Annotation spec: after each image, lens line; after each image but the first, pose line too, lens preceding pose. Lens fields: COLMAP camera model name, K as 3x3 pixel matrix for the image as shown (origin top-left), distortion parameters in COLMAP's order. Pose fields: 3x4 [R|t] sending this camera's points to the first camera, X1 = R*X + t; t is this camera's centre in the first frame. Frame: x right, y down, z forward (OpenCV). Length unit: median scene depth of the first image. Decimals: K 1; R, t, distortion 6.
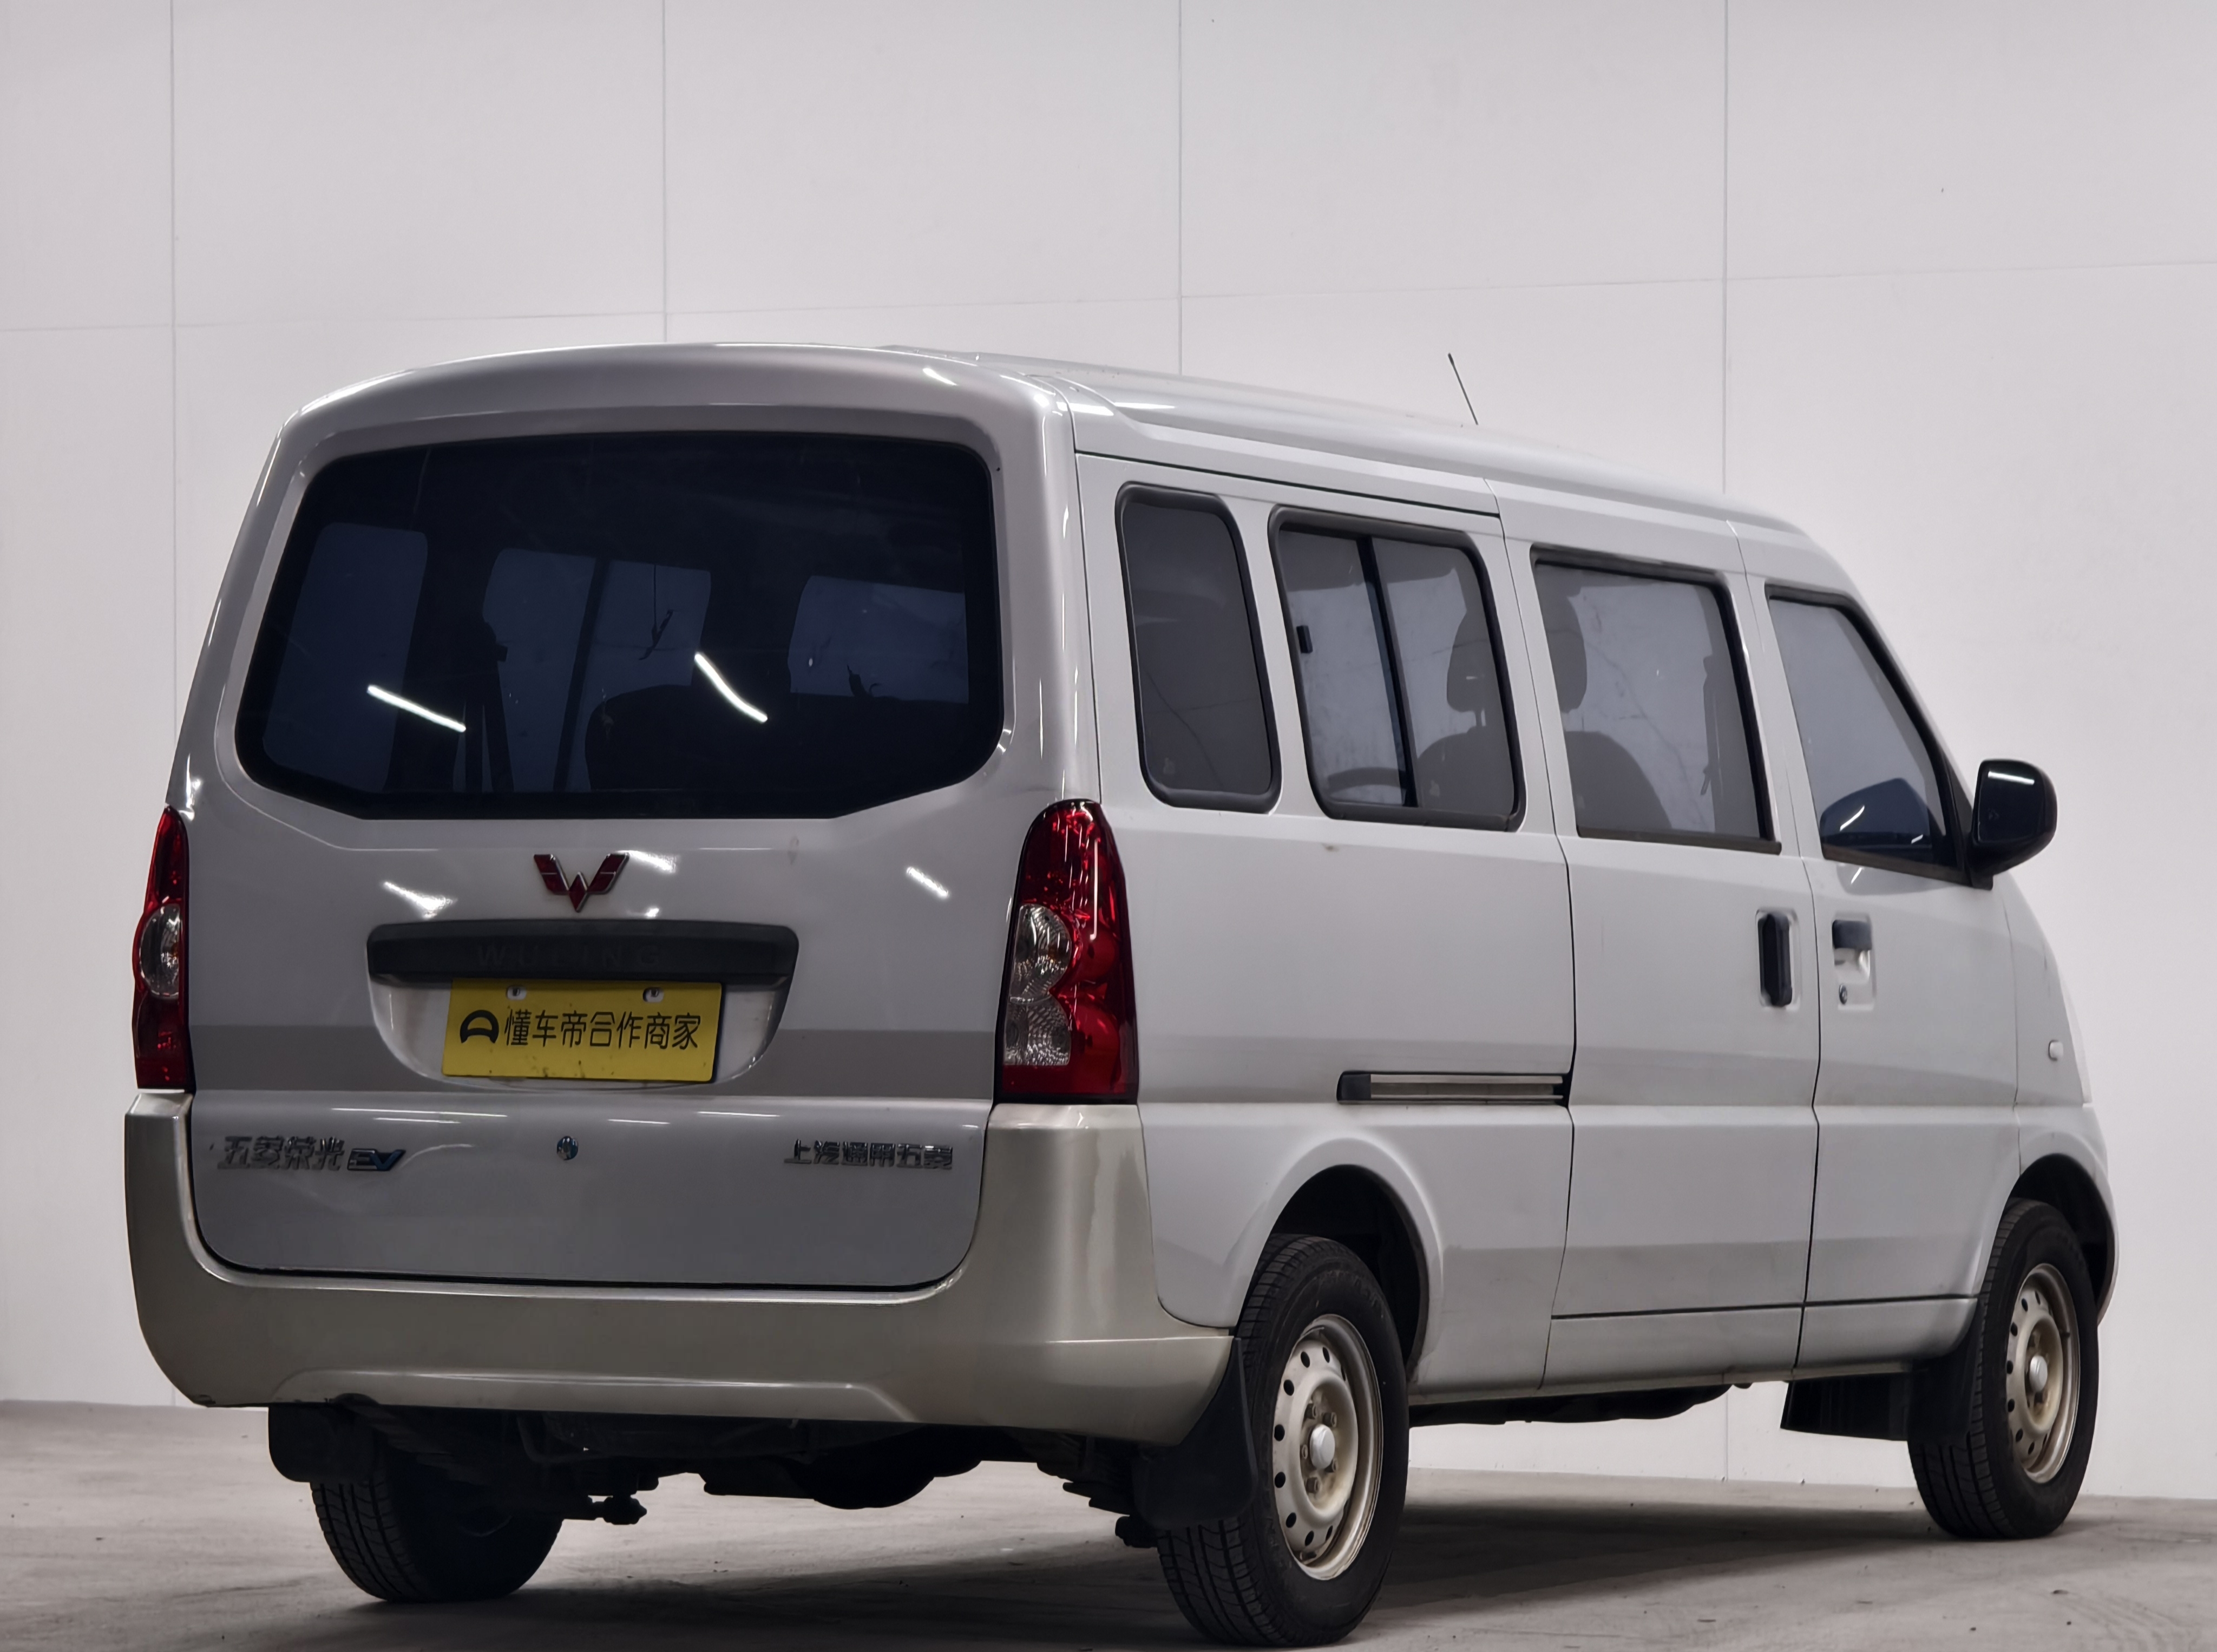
lens RADIAL K [[8668.0, 0, 1064.7], [0, 8668.0, 829.3], [0, 0, 1]] dist [0.252912, 4.241308]
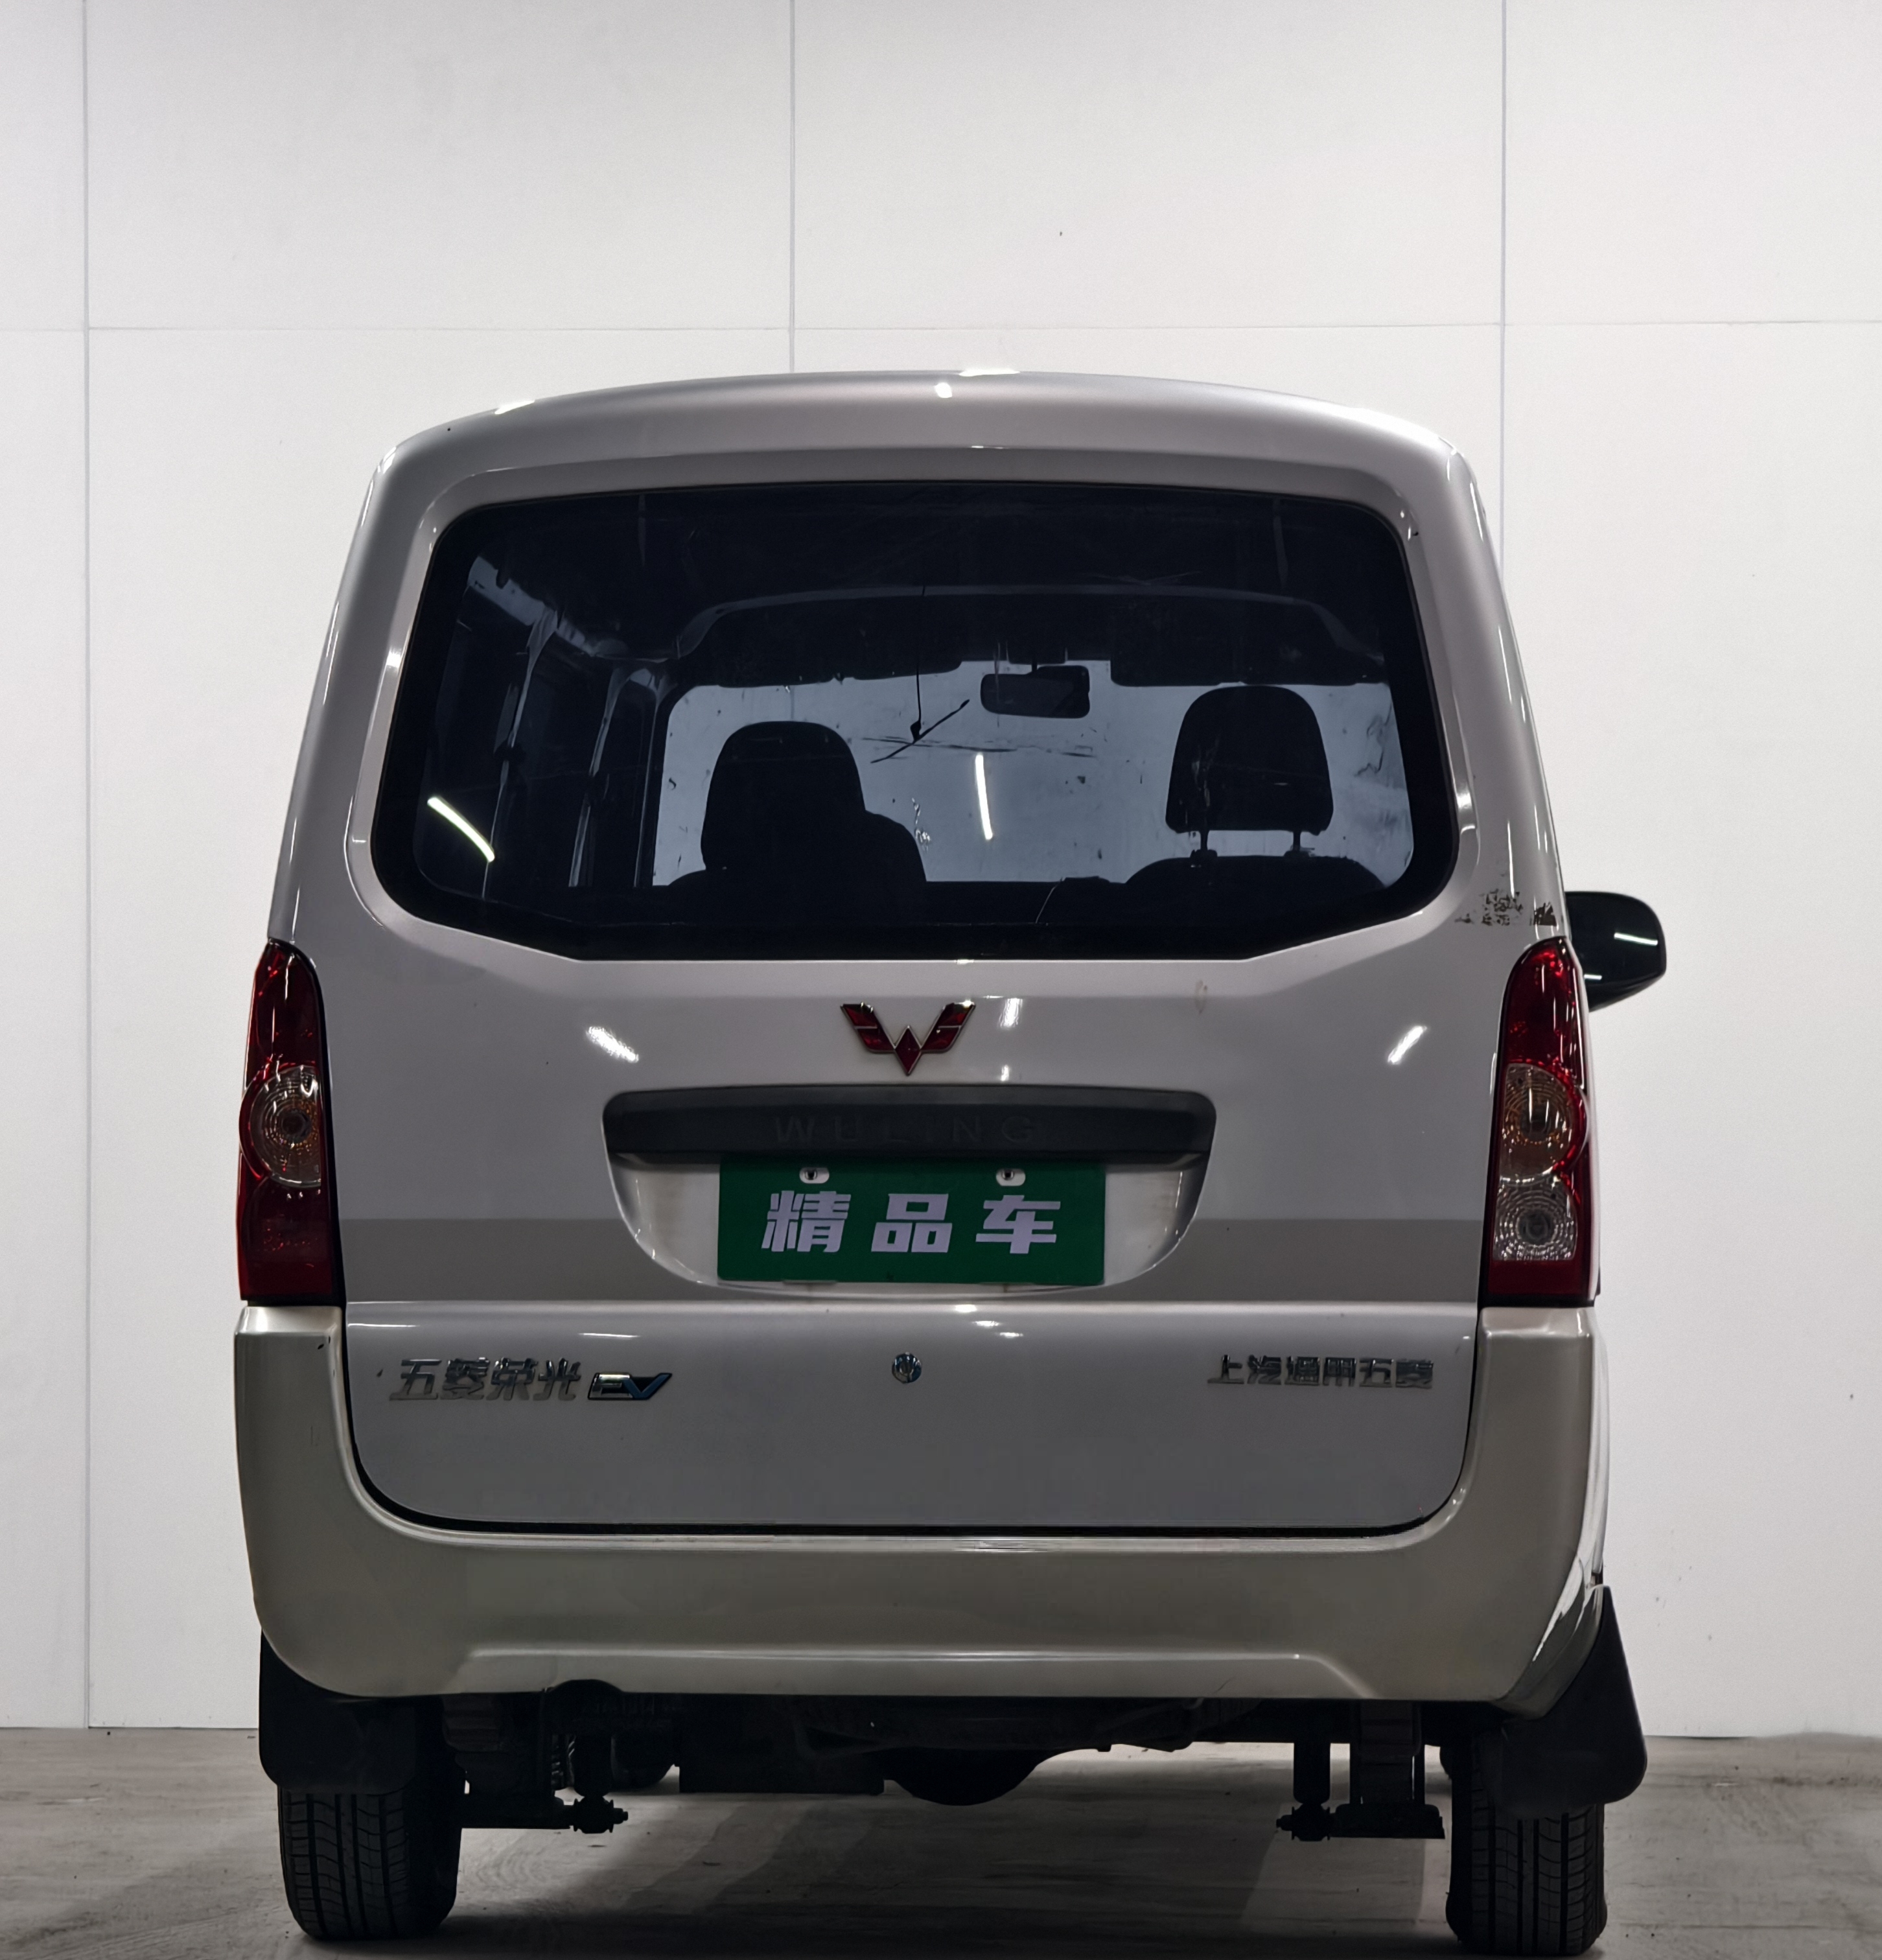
lens RADIAL K [[9539.8, 0, 941.0], [0, 9539.8, 980.0], [0, 0, 1]] dist [0.560192, -9.902990]
pose [[0.922026, 0.000099, 0.387129, -0.389394], [-0.000666, 0.999999, 0.001330, -0.000465], [-0.387129, -0.001484, 0.922025, 0.177791]]
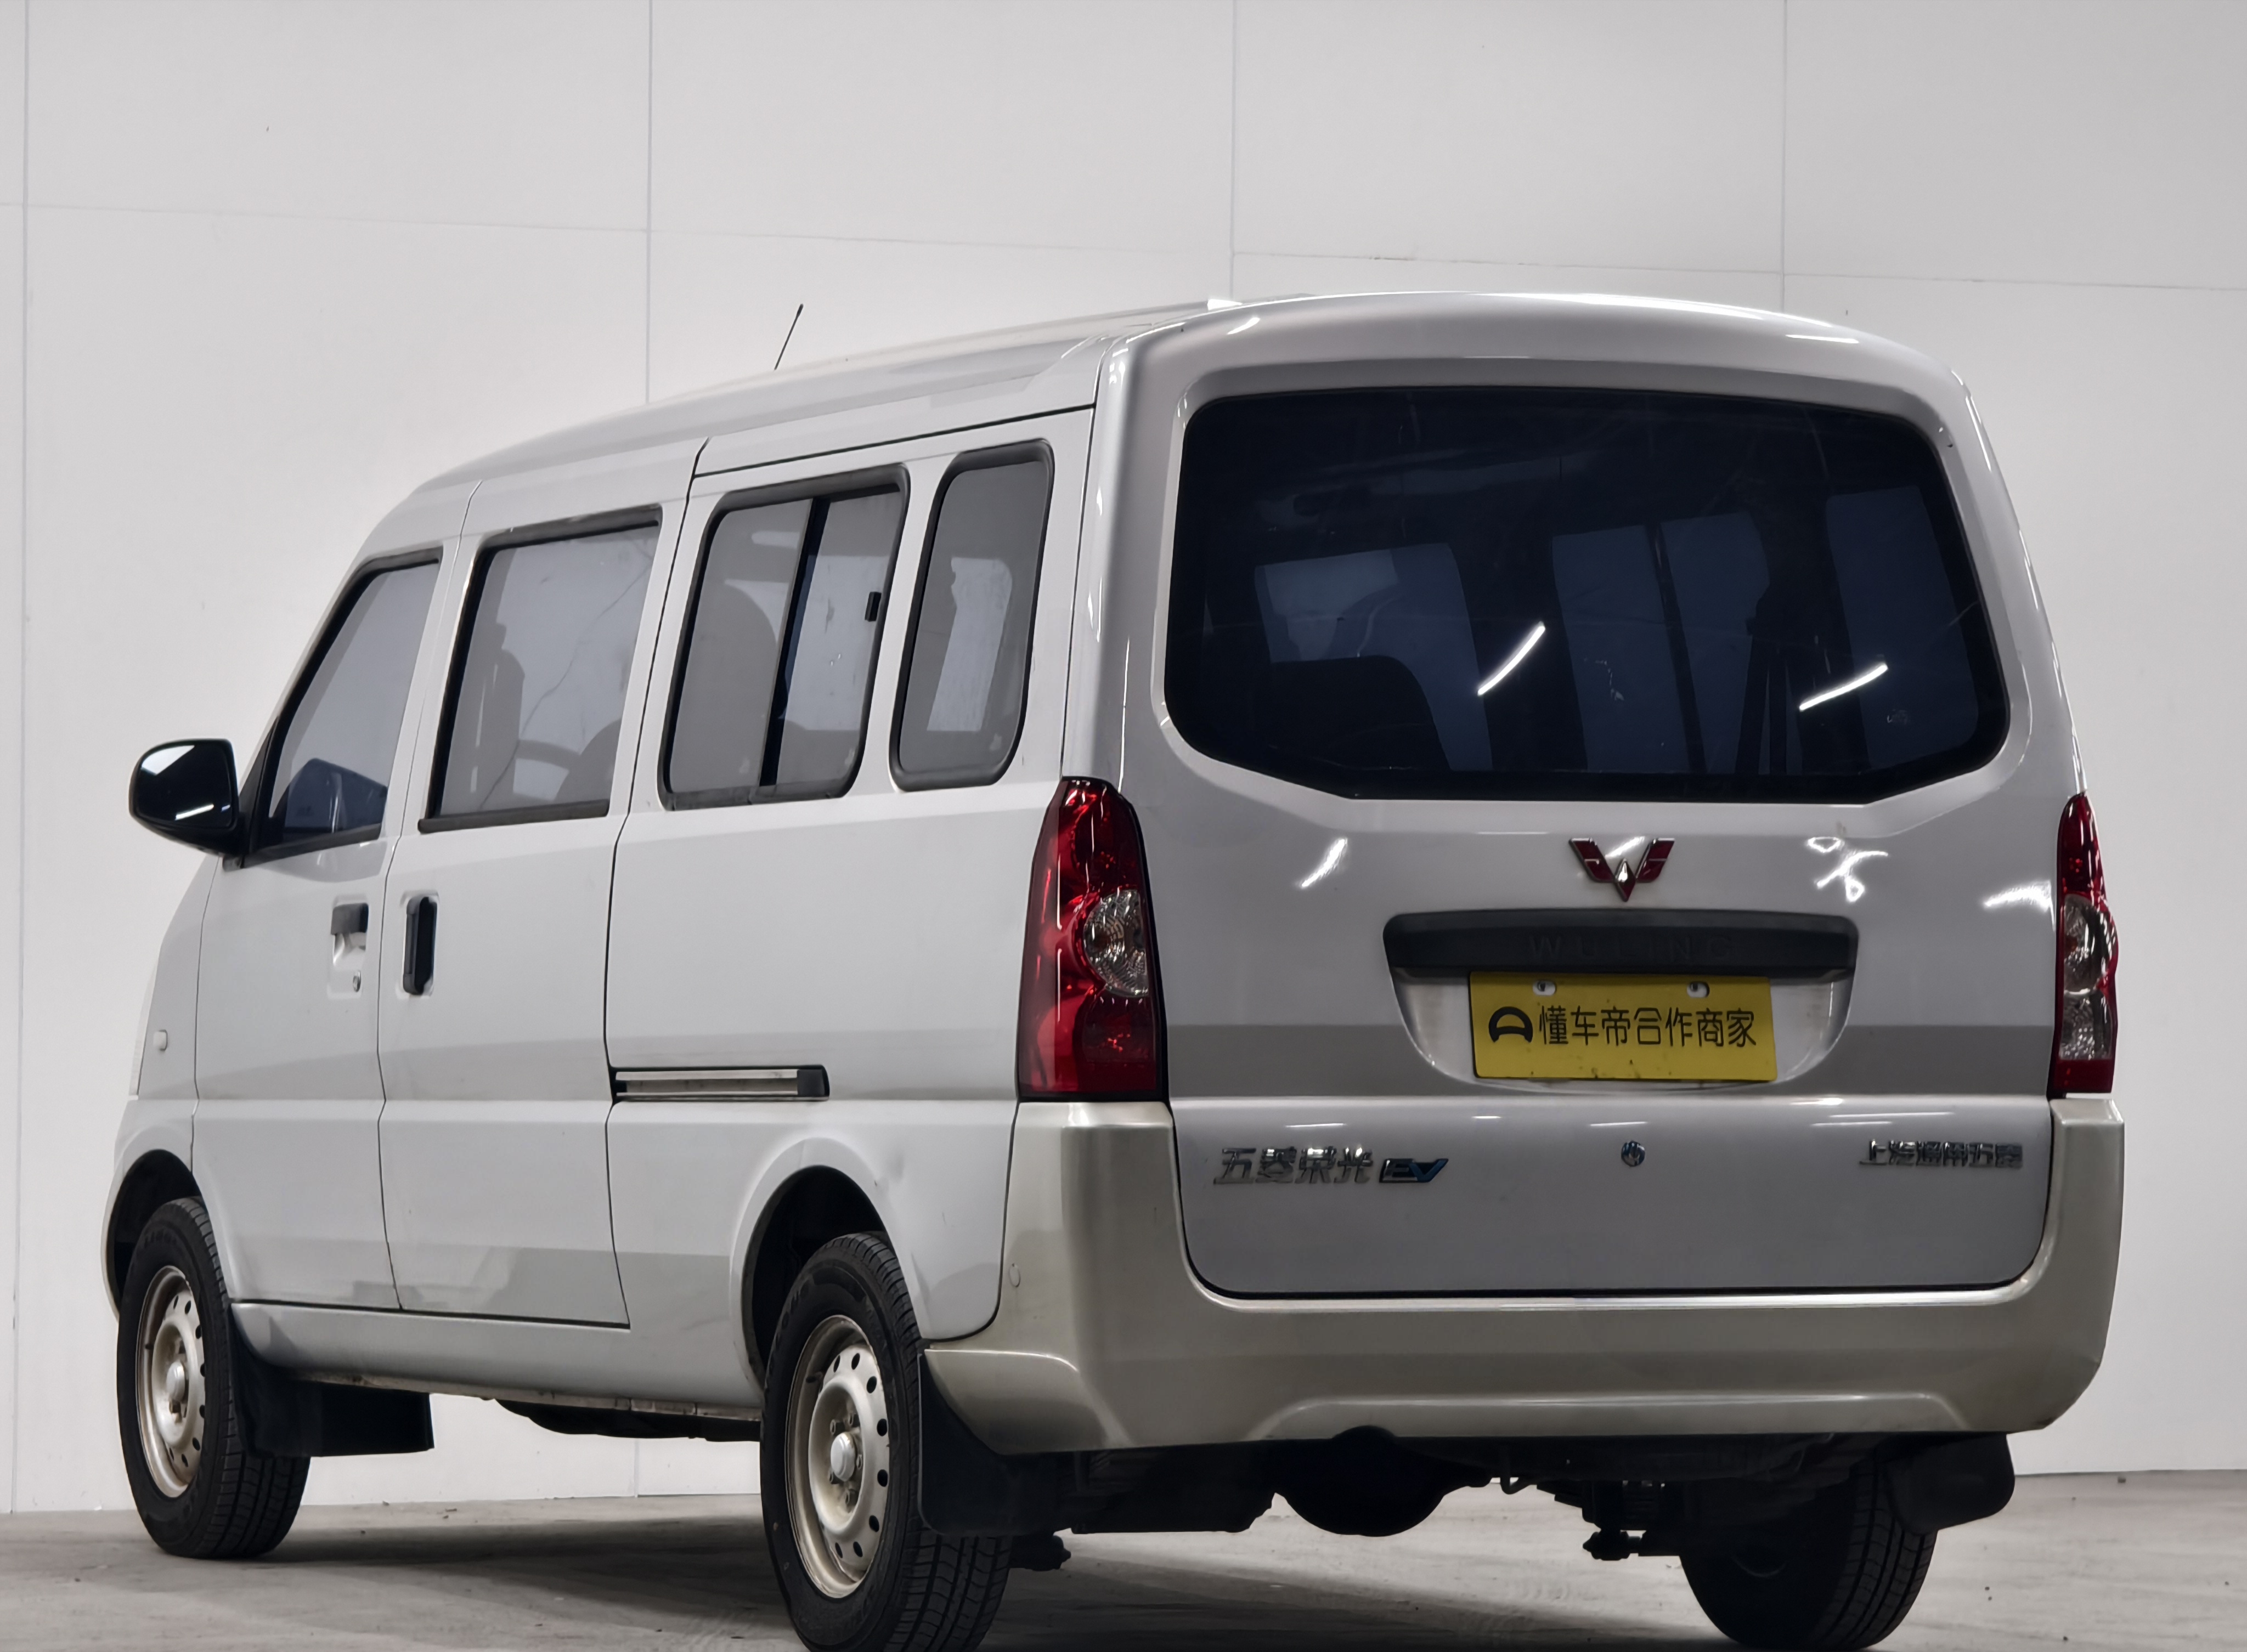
lens RADIAL K [[9142.4, 0, 1123.5], [0, 9142.4, 826.0], [0, 0, 1]] dist [0.318263, 3.799226]
pose [[0.645110, 0.008483, 0.764043, -0.829270], [-0.011333, 0.999935, -0.001534, 0.003501], [-0.764006, -0.007669, 0.645164, 0.397657]]
